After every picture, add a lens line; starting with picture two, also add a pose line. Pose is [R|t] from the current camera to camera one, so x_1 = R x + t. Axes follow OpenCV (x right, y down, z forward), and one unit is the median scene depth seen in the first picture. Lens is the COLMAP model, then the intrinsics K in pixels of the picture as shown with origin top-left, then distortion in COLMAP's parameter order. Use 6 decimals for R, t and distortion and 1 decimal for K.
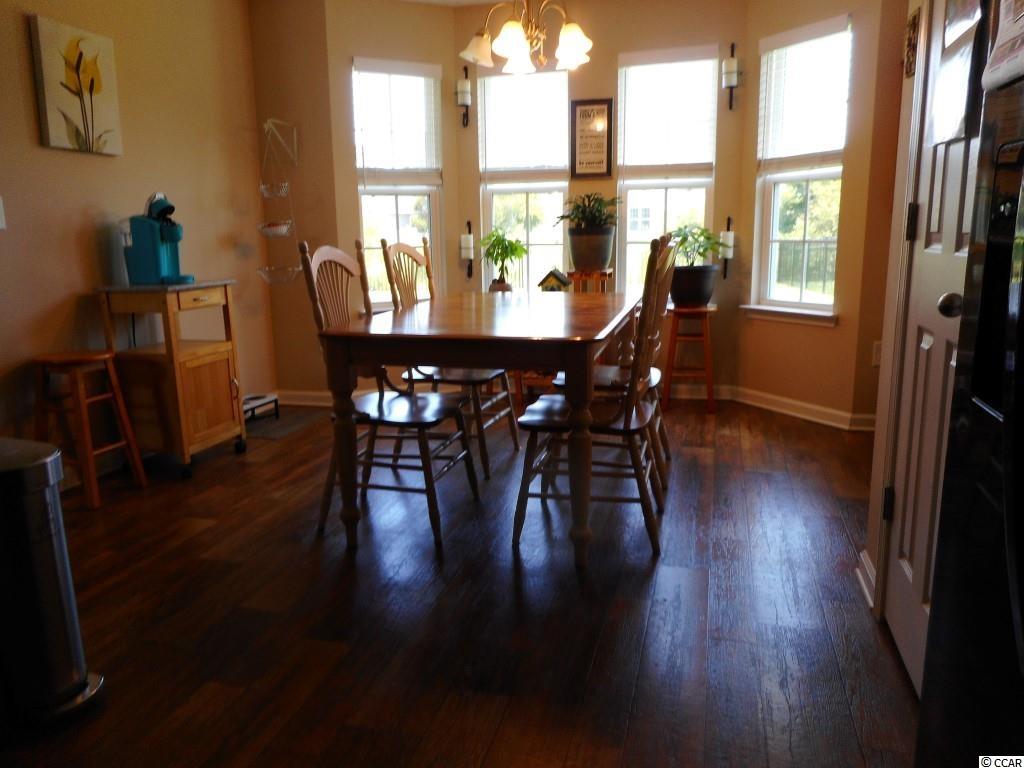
lens RADIAL K [[766.7, 0, 512.0], [0, 766.7, 384.0], [0, 0, 1]] dist [0.008541, 0.004187]
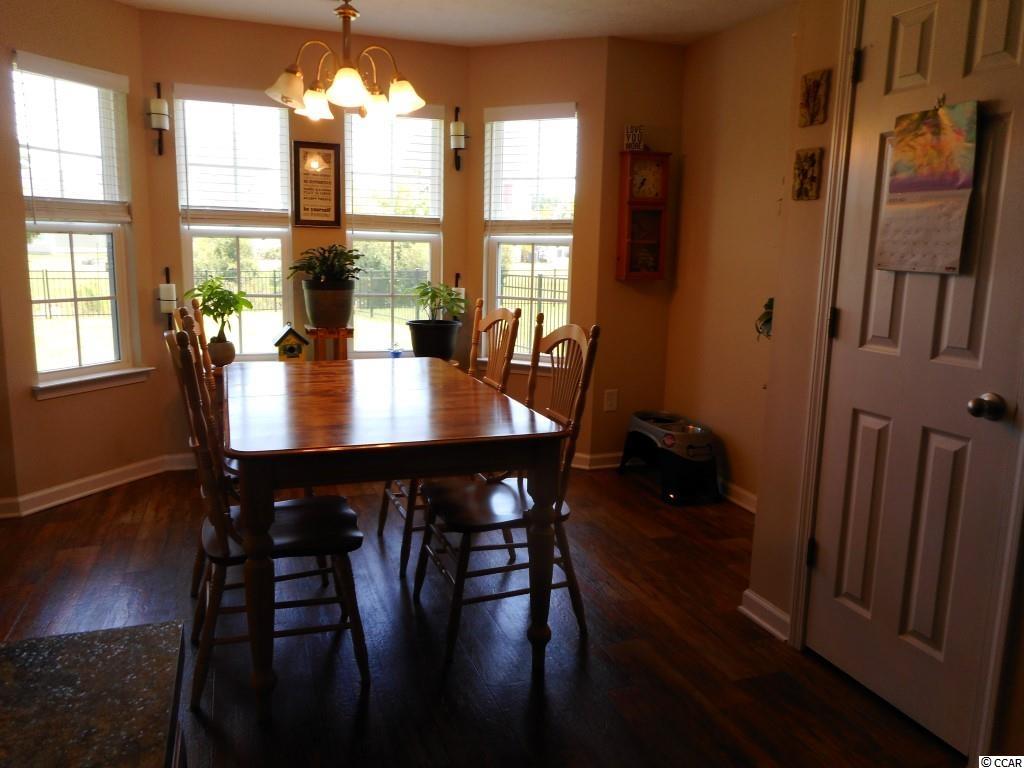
lens RADIAL K [[767.4, 0, 512.0], [0, 767.4, 384.0], [0, 0, 1]] dist [-0.013242, 0.004310]
pose [[0.819231, -0.061136, 0.570196, -0.246971], [0.075248, 0.997164, -0.001197, -0.062370], [-0.568505, 0.043887, 0.821508, 0.123900]]
